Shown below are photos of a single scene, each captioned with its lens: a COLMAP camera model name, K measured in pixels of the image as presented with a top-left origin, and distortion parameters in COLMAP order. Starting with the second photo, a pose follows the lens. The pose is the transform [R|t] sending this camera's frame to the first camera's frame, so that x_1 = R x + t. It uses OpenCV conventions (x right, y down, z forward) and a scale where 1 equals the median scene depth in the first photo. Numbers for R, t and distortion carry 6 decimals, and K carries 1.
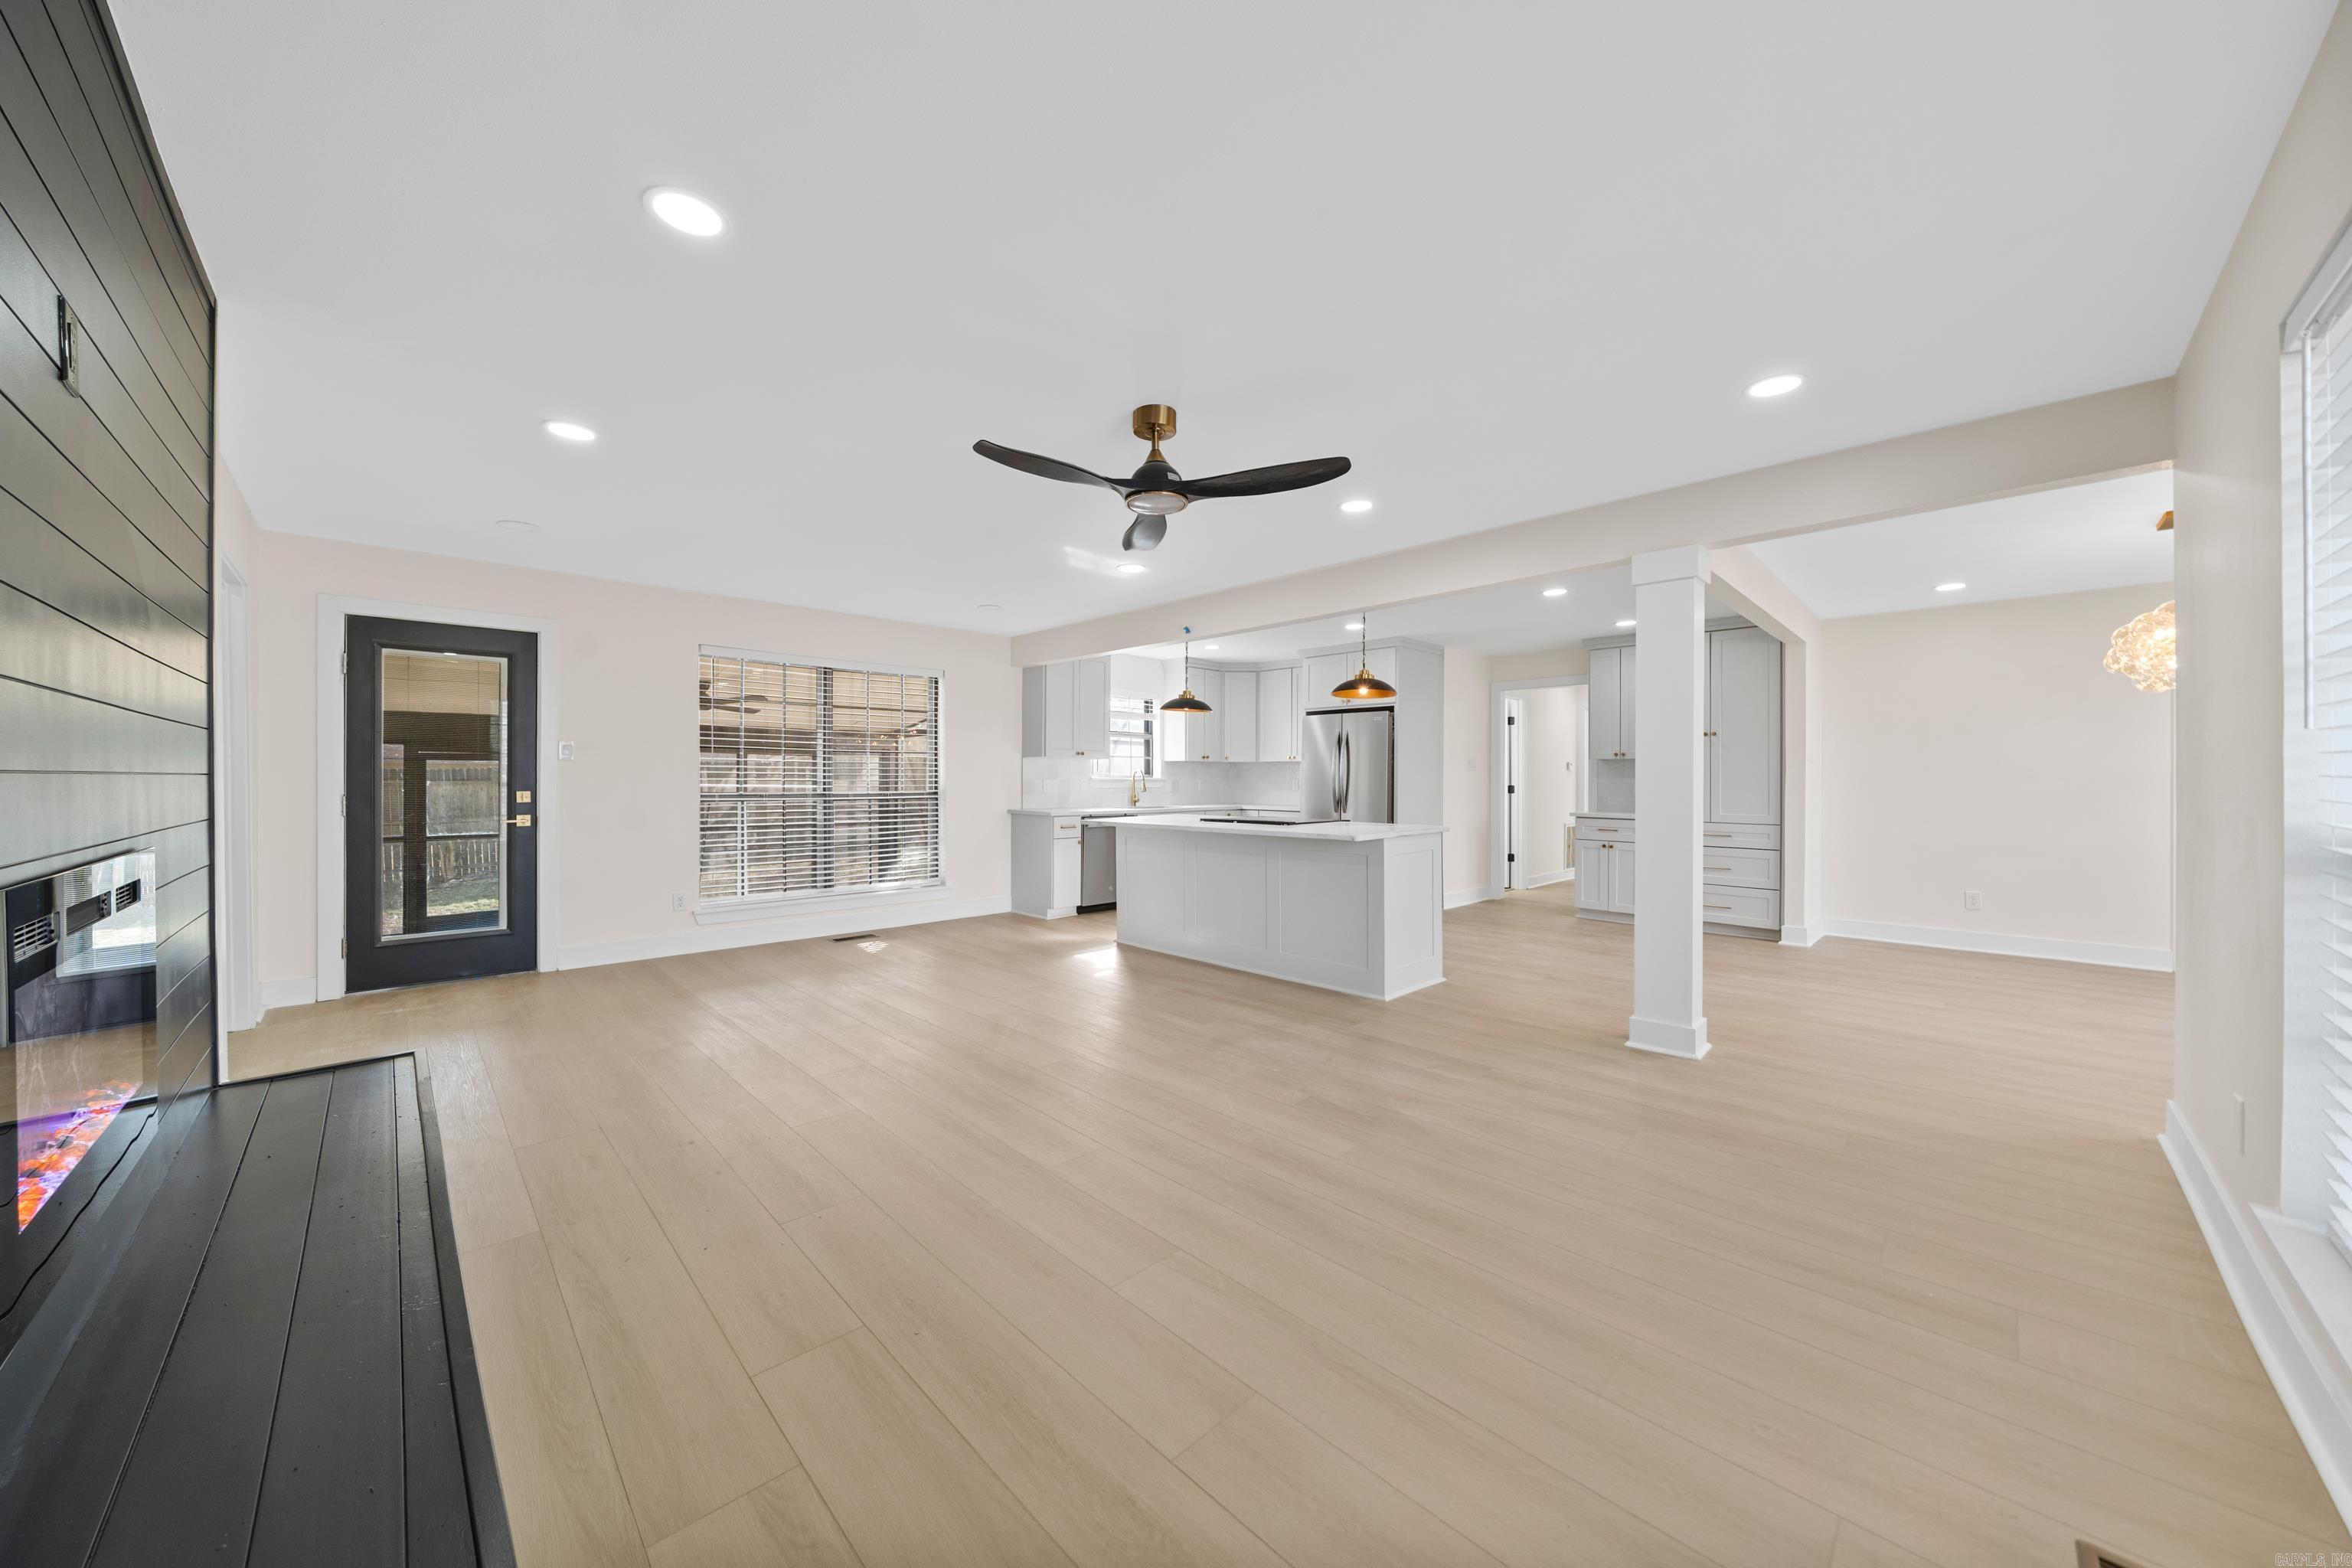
lens RADIAL K [[809.5, 0, 1190.7], [0, 809.5, 781.8], [0, 0, 1]] dist [-0.005891, 0.000041]
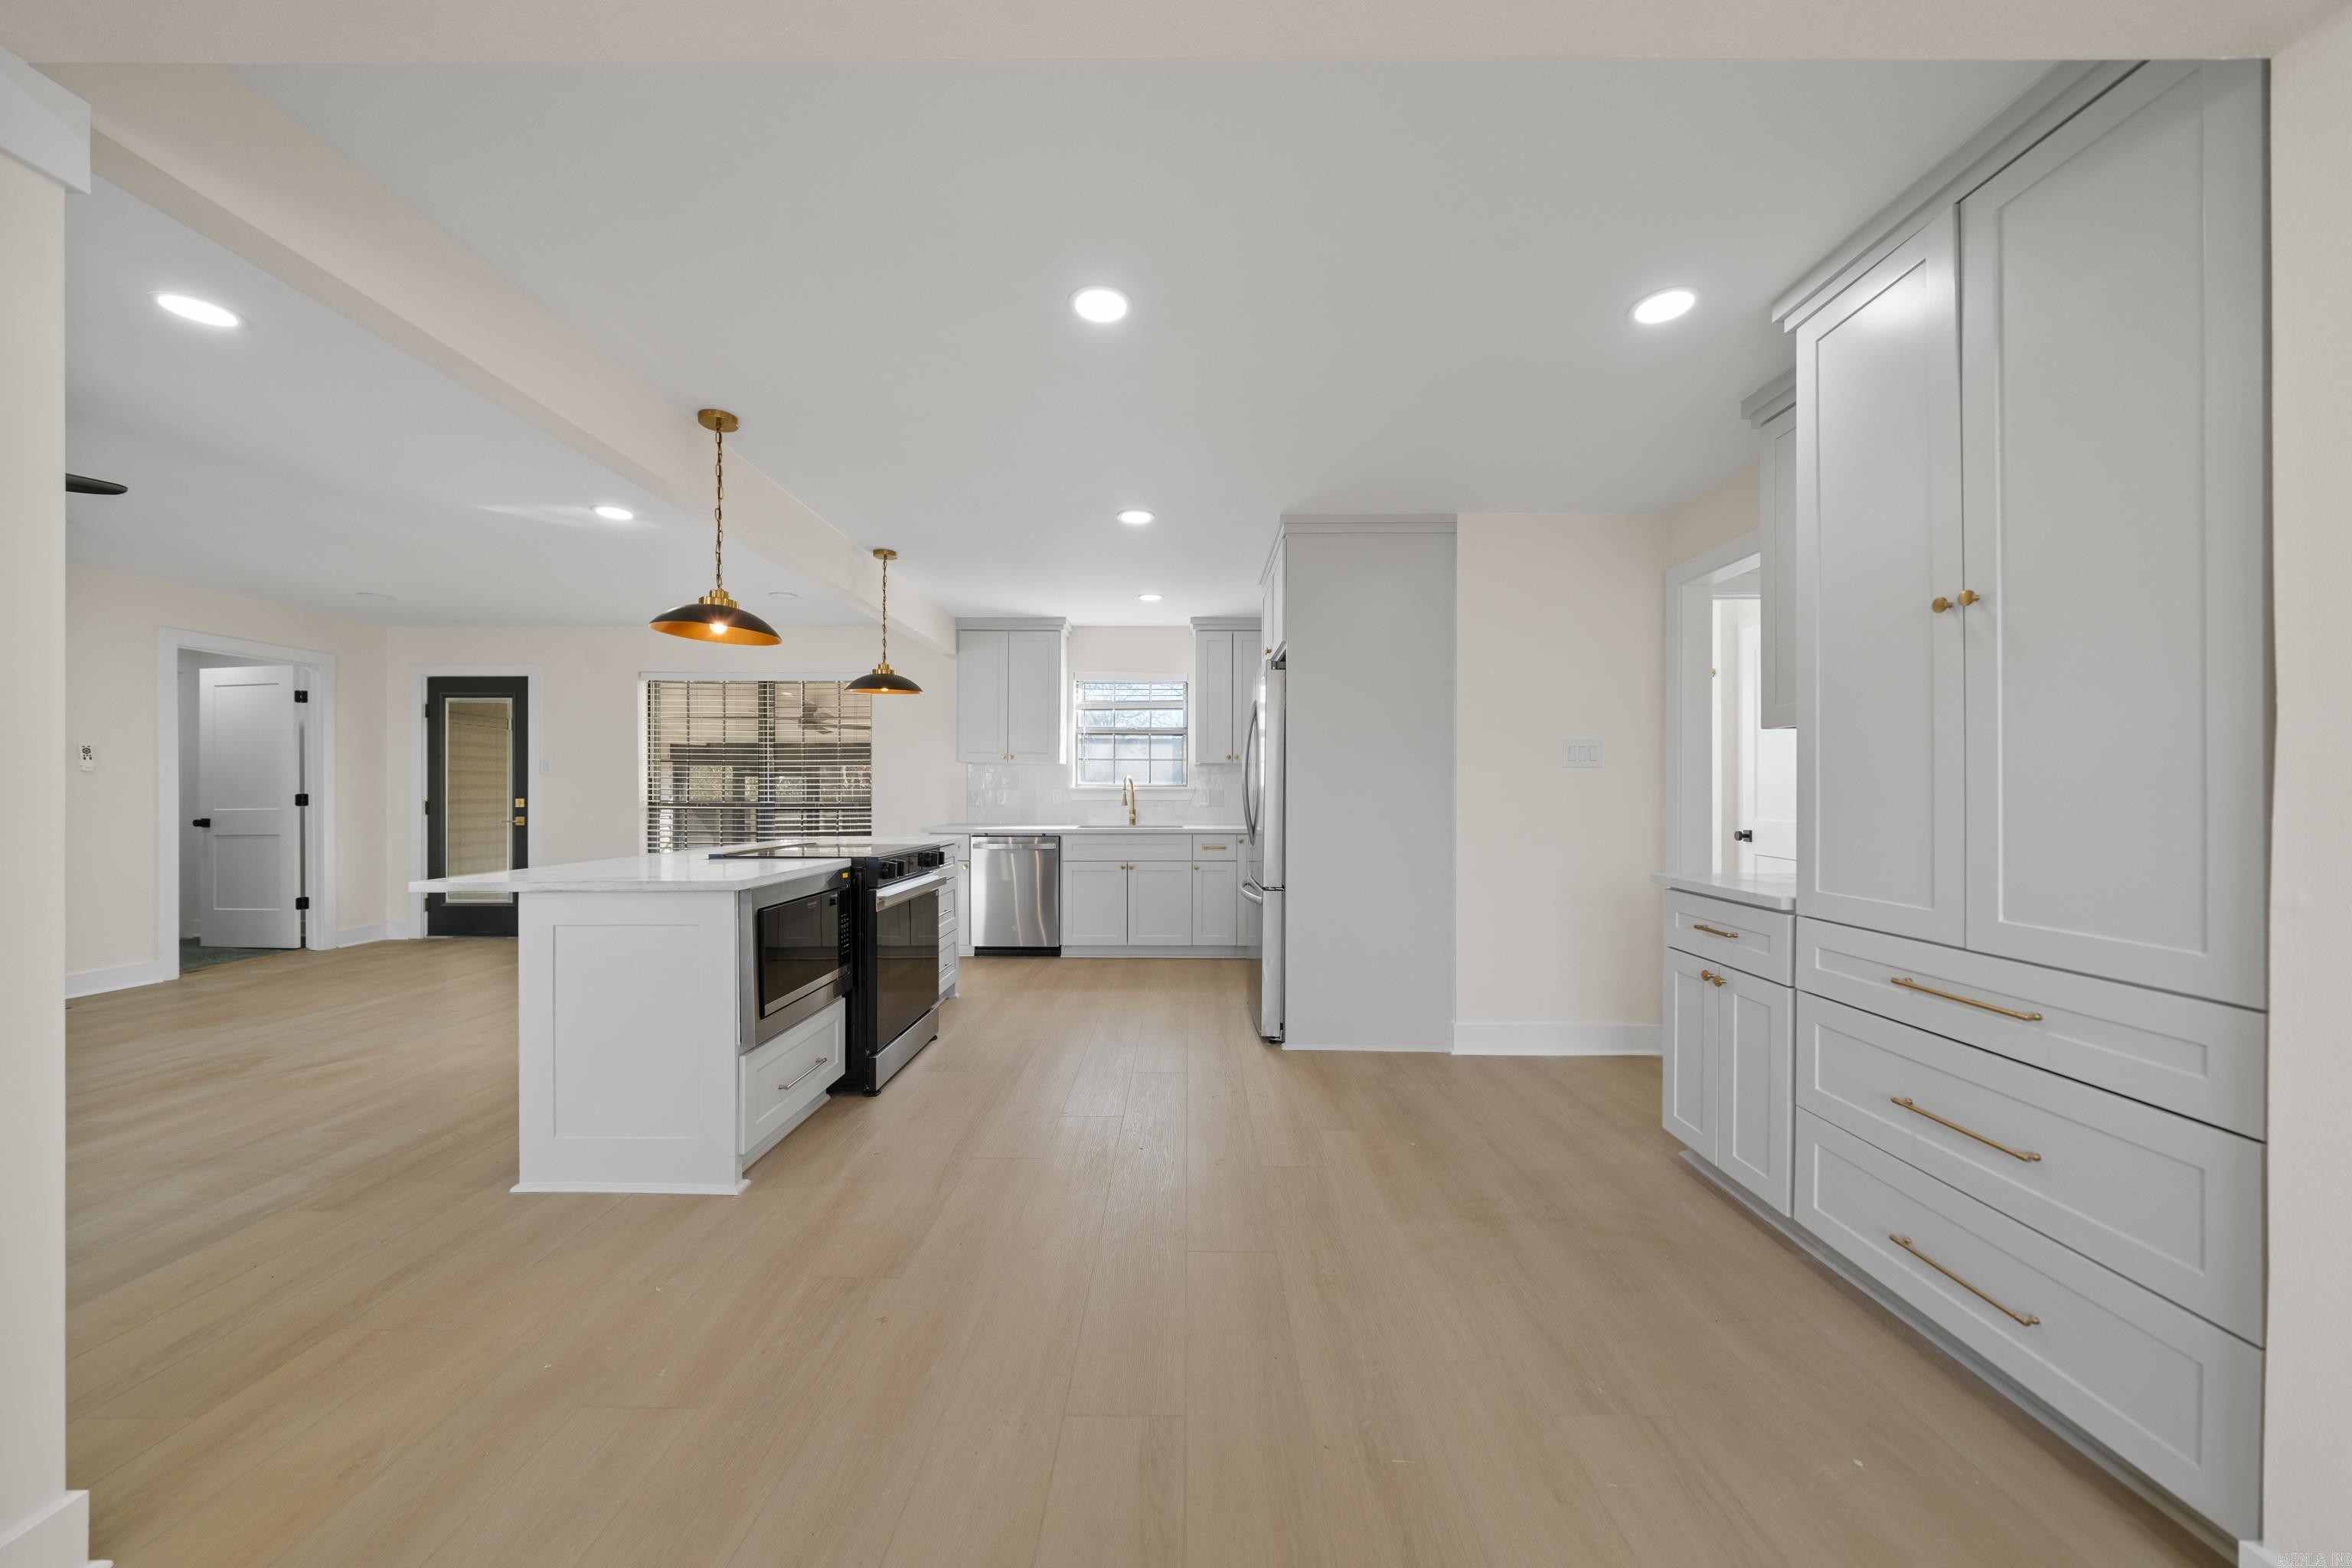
lens RADIAL K [[809.5, 0, 1190.9], [0, 809.5, 789.8], [0, 0, 1]] dist [-0.005891, 0.000041]
pose [[0.700616, -0.002844, -0.713533, 0.609981], [-0.001944, 0.999981, -0.005895, 0.002227], [0.713536, 0.005517, 0.700597, 0.607412]]
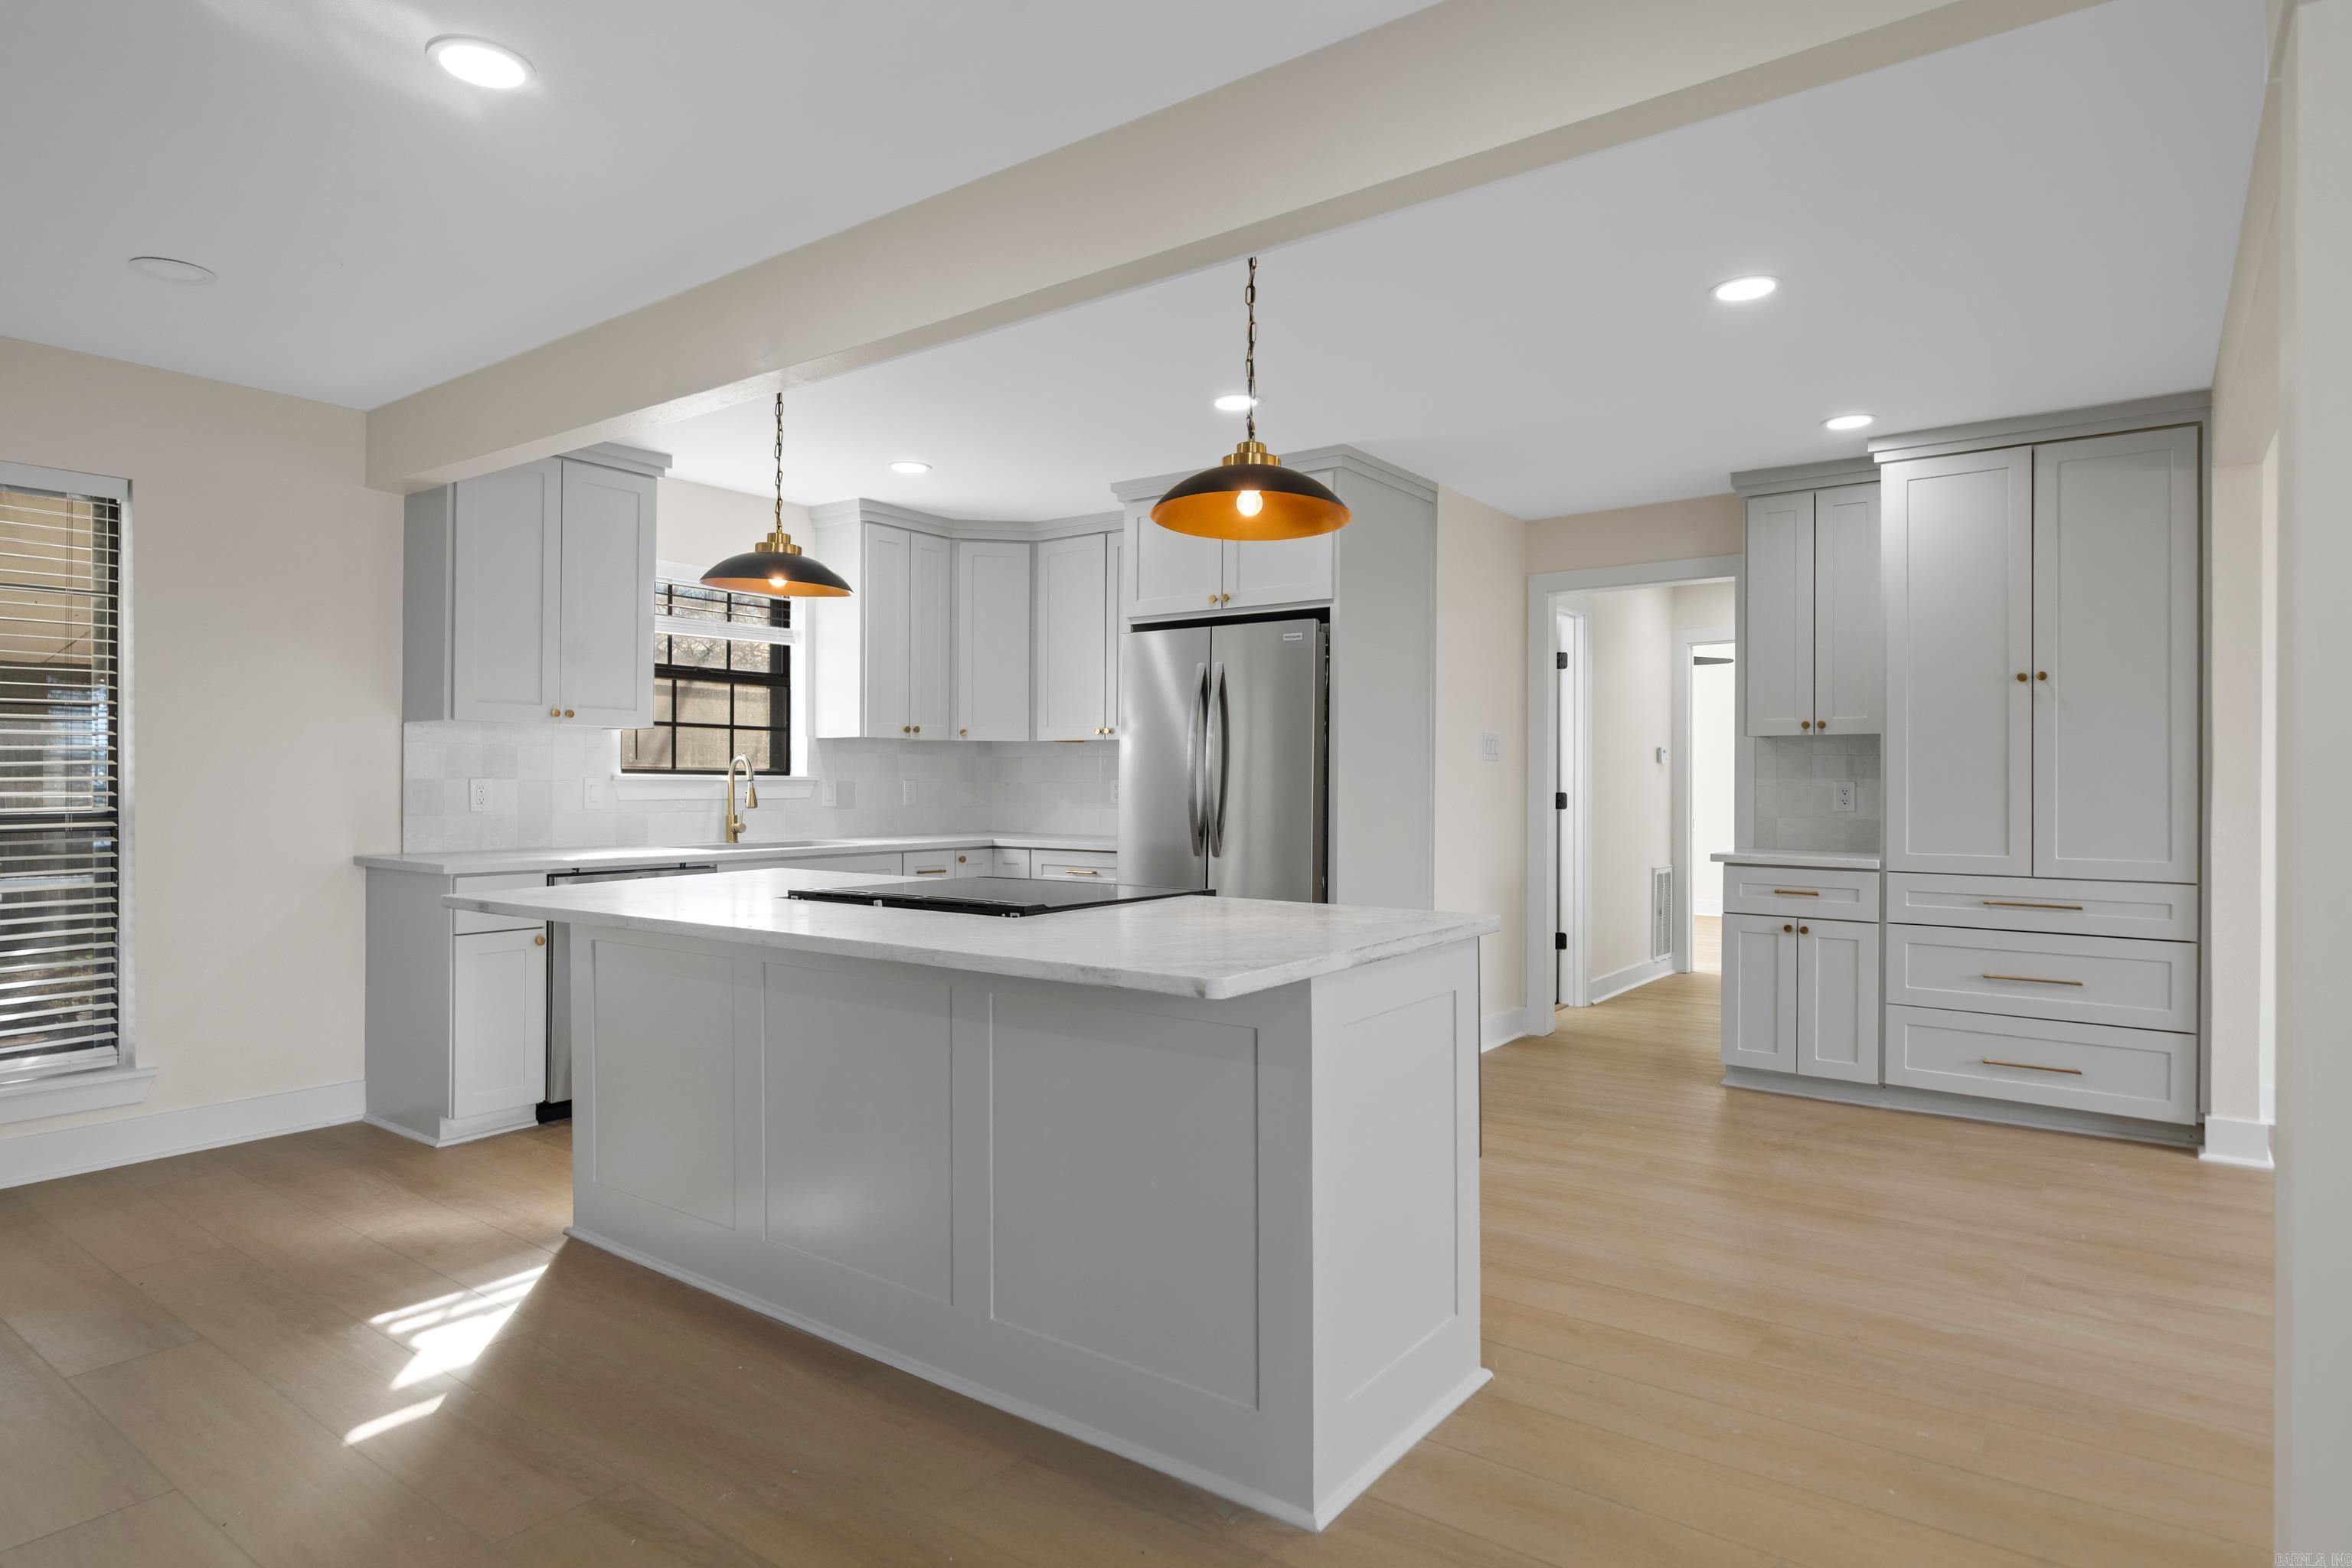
lens RADIAL K [[1289.2, 0, 1186.0], [0, 1289.2, 779.2], [0, 0, 1]] dist [-0.004470, 0.001206]
pose [[0.989620, 0.000883, 0.143706, 0.081257], [-0.000064, 0.999984, -0.005705, 0.000924], [-0.143709, 0.005636, 0.989604, 0.348999]]
